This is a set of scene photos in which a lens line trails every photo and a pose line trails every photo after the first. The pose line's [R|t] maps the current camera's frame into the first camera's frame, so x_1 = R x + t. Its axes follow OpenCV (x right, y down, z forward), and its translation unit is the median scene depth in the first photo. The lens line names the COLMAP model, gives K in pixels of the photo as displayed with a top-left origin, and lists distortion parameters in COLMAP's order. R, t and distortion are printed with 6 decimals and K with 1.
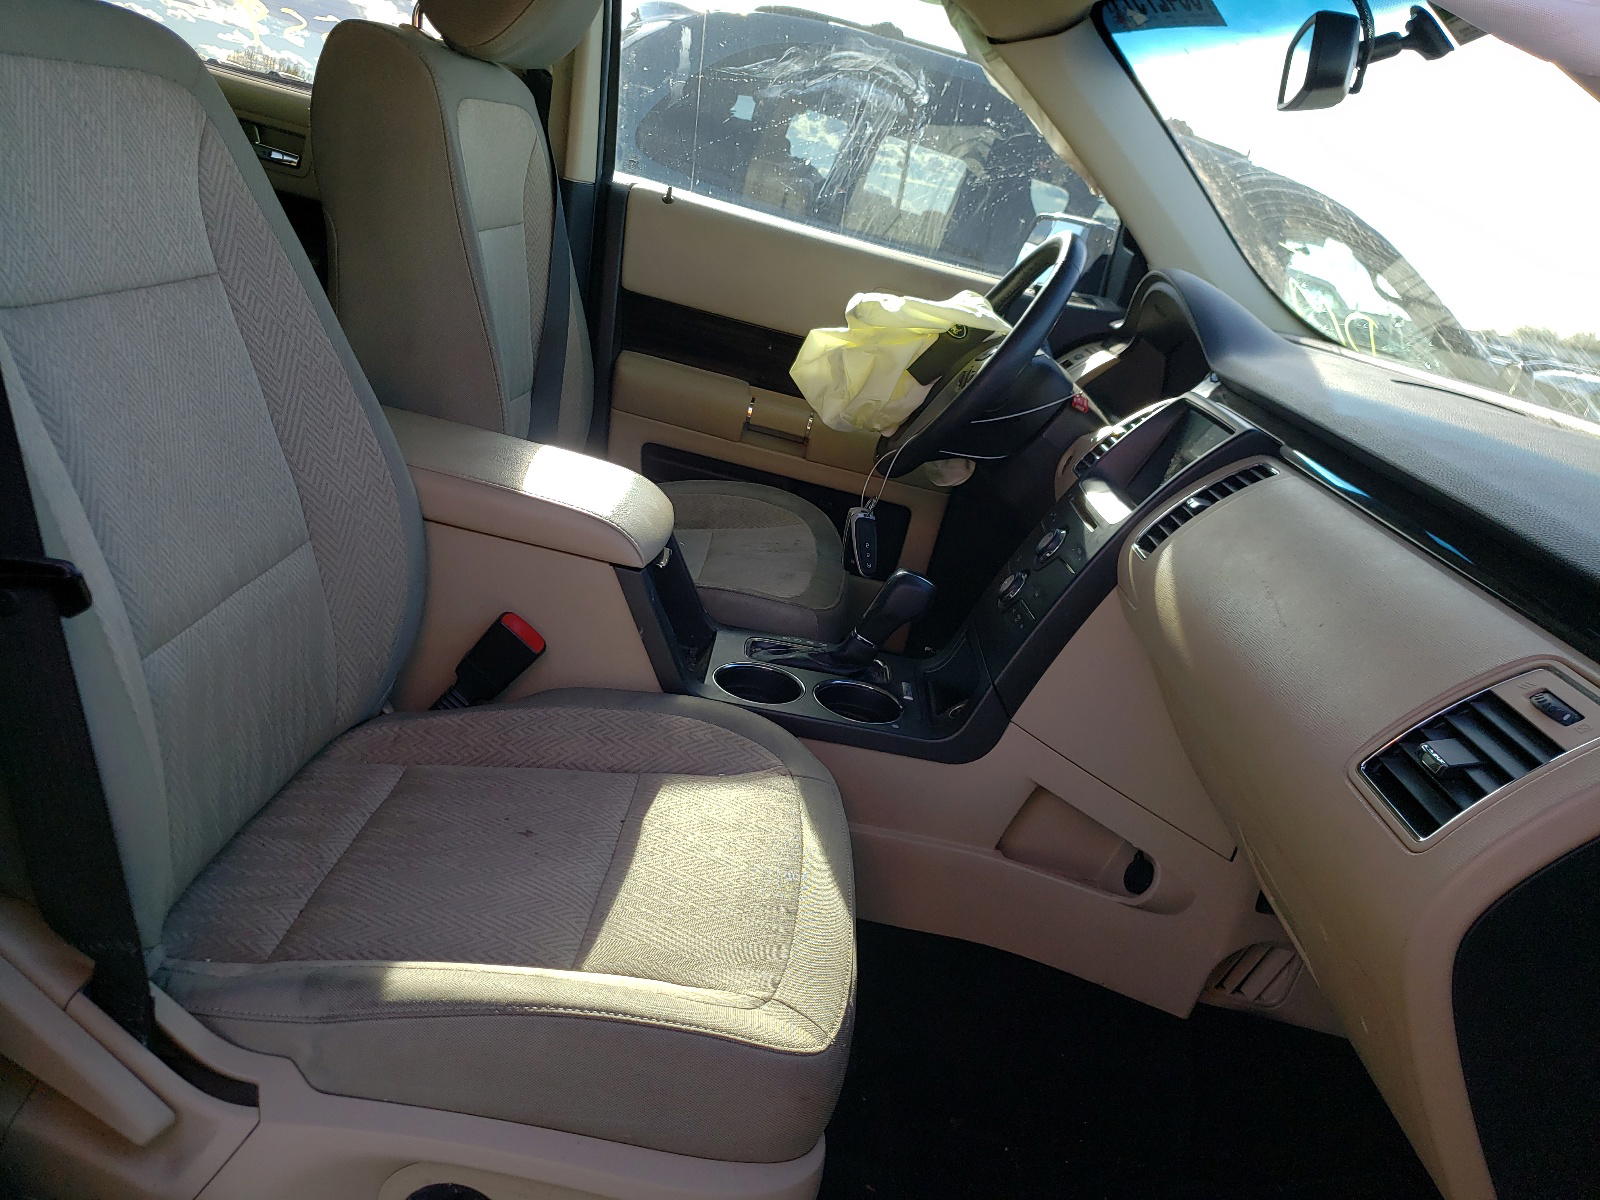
lens RADIAL K [[1330.5, 0, 800.0], [0, 1330.5, 600.0], [0, 0, 1]] dist [0.096500, -0.000537]
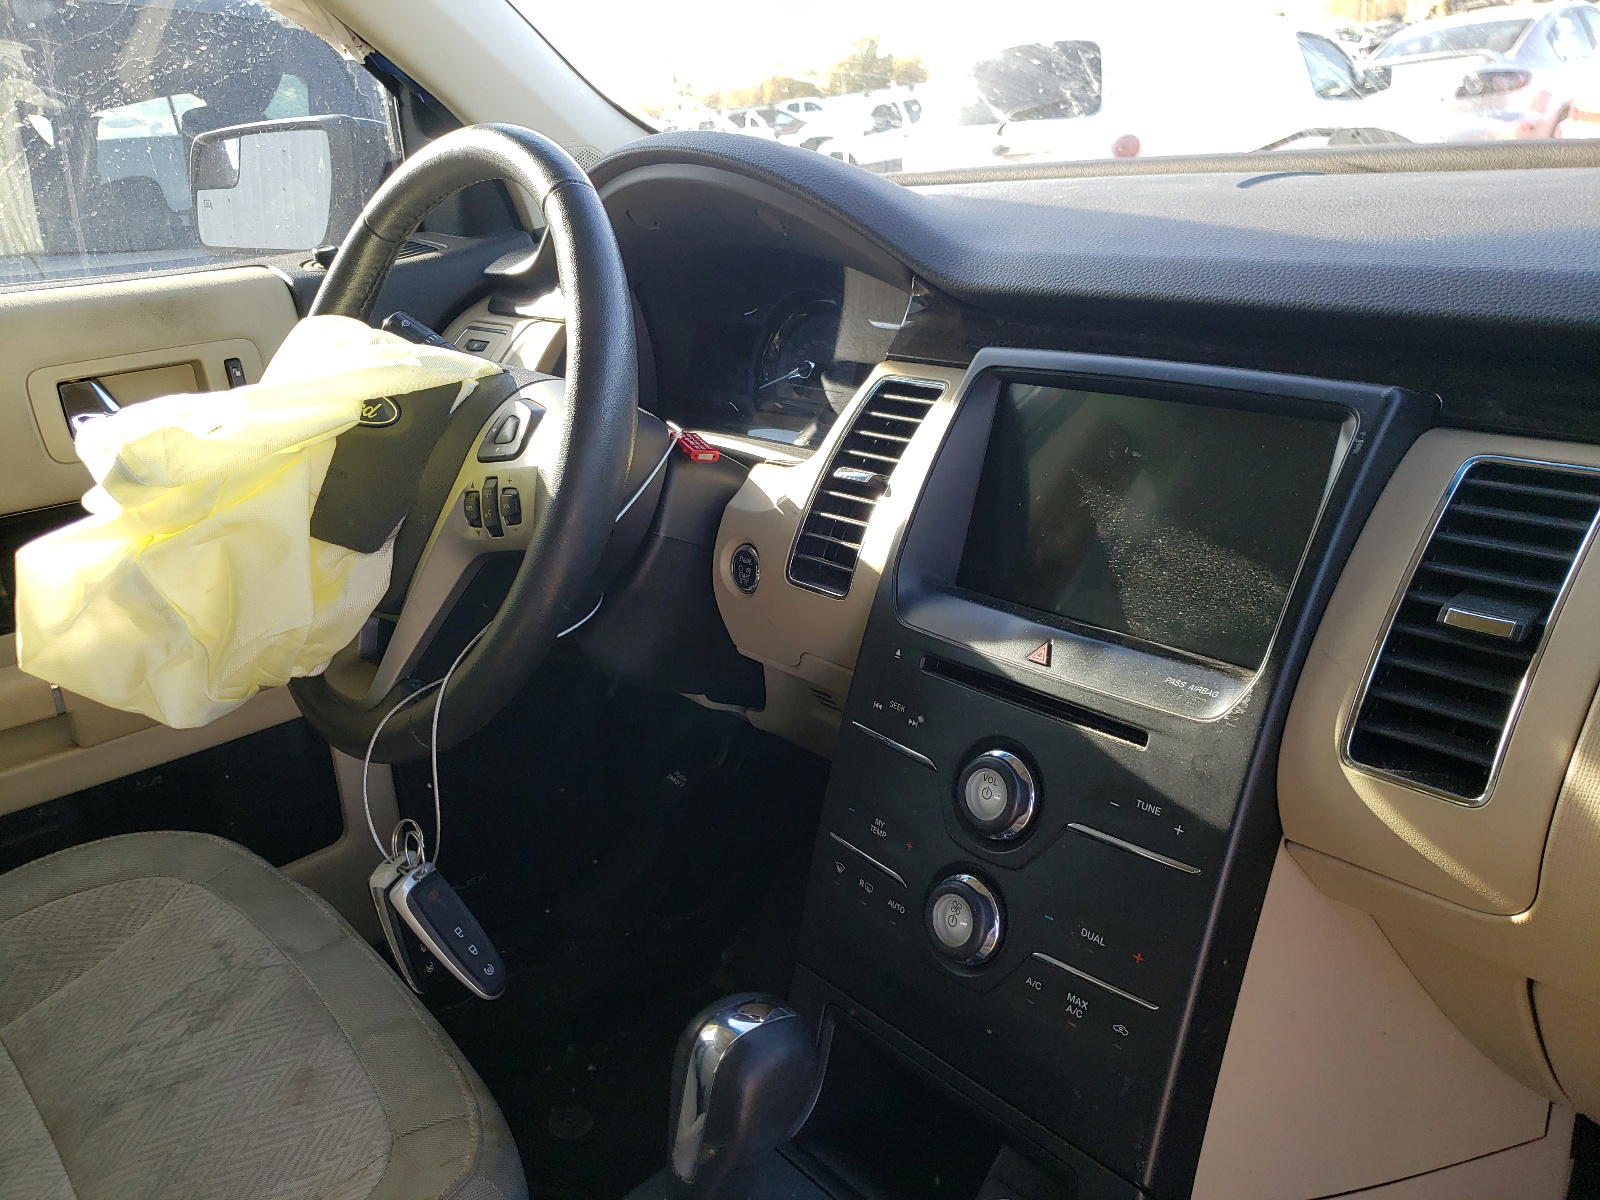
lens RADIAL K [[1330.5, 0, 800.0], [0, 1330.5, 600.0], [0, 0, 1]] dist [0.096500, -0.000537]
pose [[0.722570, -0.488911, 0.488732, -0.031460], [0.445426, 0.869929, 0.211704, -0.177608], [-0.528667, 0.064723, 0.846358, 0.542376]]
